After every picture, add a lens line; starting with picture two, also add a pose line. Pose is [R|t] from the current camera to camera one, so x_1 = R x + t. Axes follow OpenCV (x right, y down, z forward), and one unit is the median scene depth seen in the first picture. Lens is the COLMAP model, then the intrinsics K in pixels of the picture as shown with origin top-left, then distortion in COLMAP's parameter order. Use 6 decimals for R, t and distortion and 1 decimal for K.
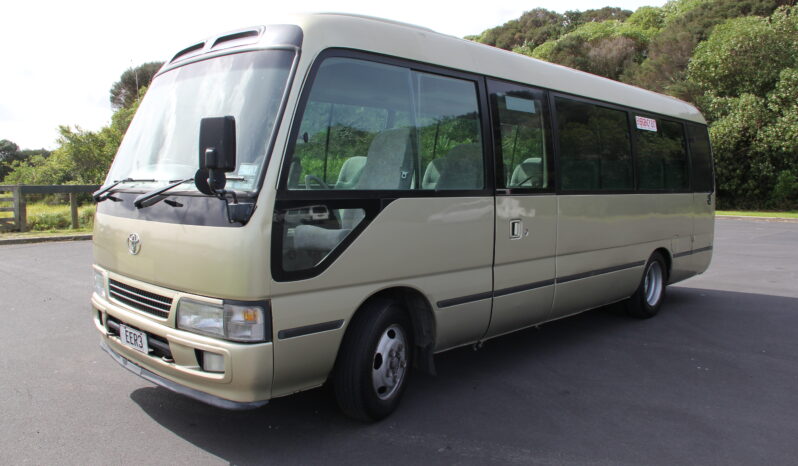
lens RADIAL K [[654.5, 0, 397.0], [0, 654.5, 232.2], [0, 0, 1]] dist [-0.110638, 0.004292]
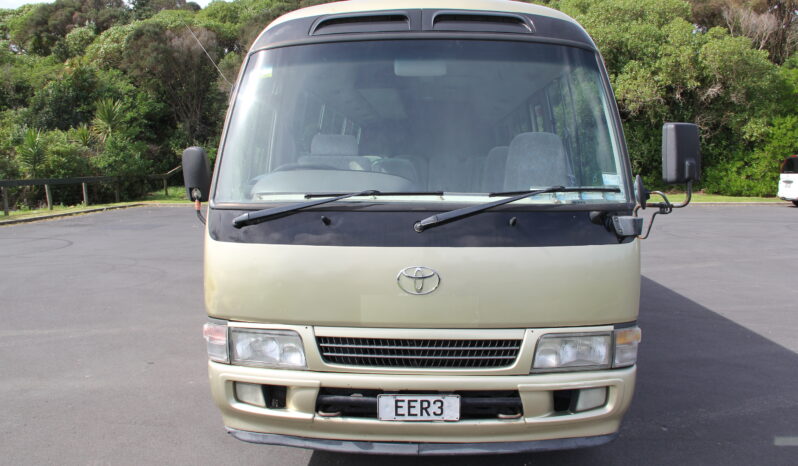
lens RADIAL K [[654.5, 0, 398.6], [0, 654.5, 233.1], [0, 0, 1]] dist [-0.110638, 0.004292]
pose [[0.736470, -0.071509, 0.672680, -0.907539], [0.060670, 0.997372, 0.039602, -0.065129], [-0.673744, 0.011646, 0.738873, 0.453165]]
